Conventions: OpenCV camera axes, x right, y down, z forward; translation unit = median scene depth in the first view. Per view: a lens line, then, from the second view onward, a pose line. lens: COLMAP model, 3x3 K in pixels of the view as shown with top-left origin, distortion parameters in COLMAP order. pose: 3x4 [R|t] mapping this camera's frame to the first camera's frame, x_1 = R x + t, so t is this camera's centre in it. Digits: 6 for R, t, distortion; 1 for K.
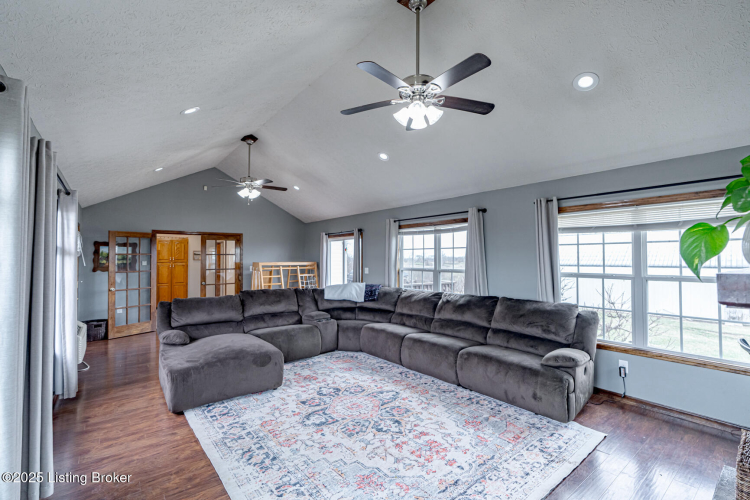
lens RADIAL K [[346.0, 0, 371.4], [0, 346.0, 248.6], [0, 0, 1]] dist [-0.017574, 0.006562]
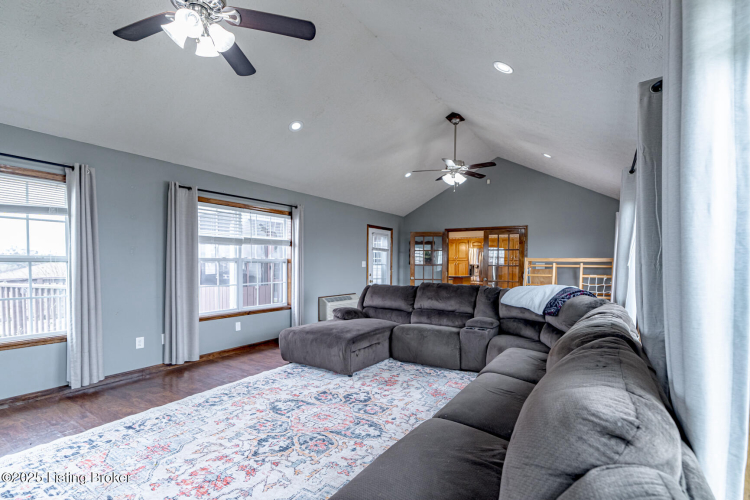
lens RADIAL K [[346.0, 0, 386.6], [0, 346.0, 274.7], [0, 0, 1]] dist [-0.017574, 0.006562]
pose [[0.327671, 0.038561, -0.944005, 0.758023], [0.018684, 0.998707, 0.047280, 0.076823], [0.944607, -0.033130, 0.326526, 0.867948]]
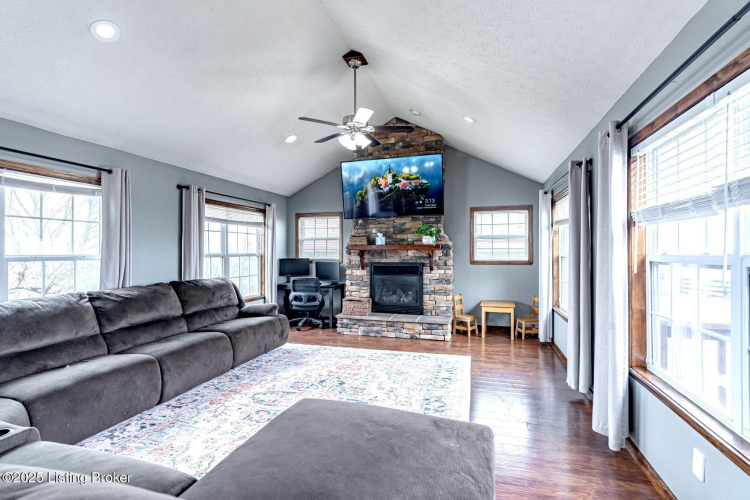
lens RADIAL K [[351.2, 0, 376.2], [0, 351.2, 249.1], [0, 0, 1]] dist [-0.000028, 0.000064]
pose [[-0.578749, 0.003810, 0.815497, -0.872208], [-0.022163, 0.999546, -0.020399, 0.074313], [-0.815204, -0.029879, -0.578402, 1.369007]]
